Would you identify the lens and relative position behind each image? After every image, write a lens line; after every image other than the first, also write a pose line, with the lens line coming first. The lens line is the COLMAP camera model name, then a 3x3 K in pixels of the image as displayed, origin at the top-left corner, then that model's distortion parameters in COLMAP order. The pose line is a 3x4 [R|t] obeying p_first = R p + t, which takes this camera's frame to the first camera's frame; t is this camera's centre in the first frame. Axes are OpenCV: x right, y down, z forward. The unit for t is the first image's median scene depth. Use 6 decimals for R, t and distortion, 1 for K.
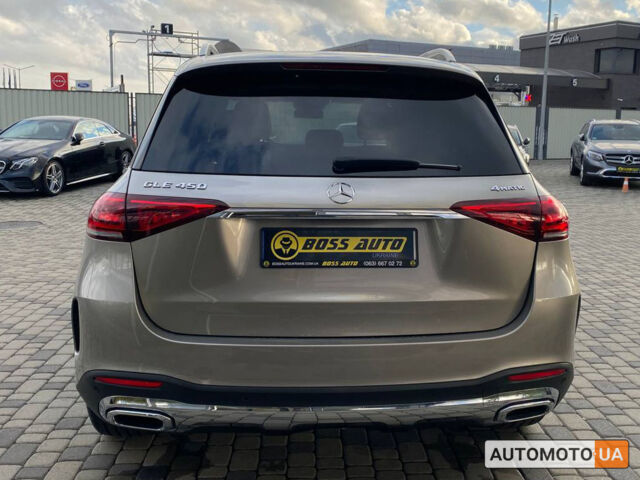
lens RADIAL K [[635.5, 0, 320.0], [0, 635.5, 240.0], [0, 0, 1]] dist [0.008841, 0.015606]
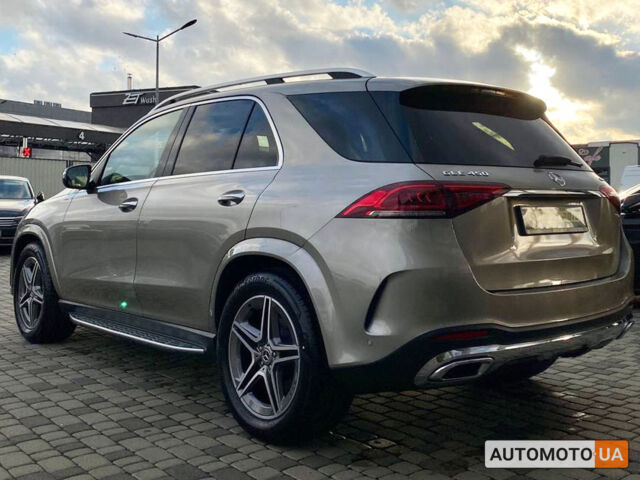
lens RADIAL K [[719.3, 0, 320.0], [0, 719.3, 240.0], [0, 0, 1]] dist [-0.009998, -0.007647]
pose [[0.790319, -0.041811, 0.611267, -0.739168], [0.110031, 0.991135, -0.074467, 0.065581], [-0.602735, 0.126111, 0.787913, 0.049493]]
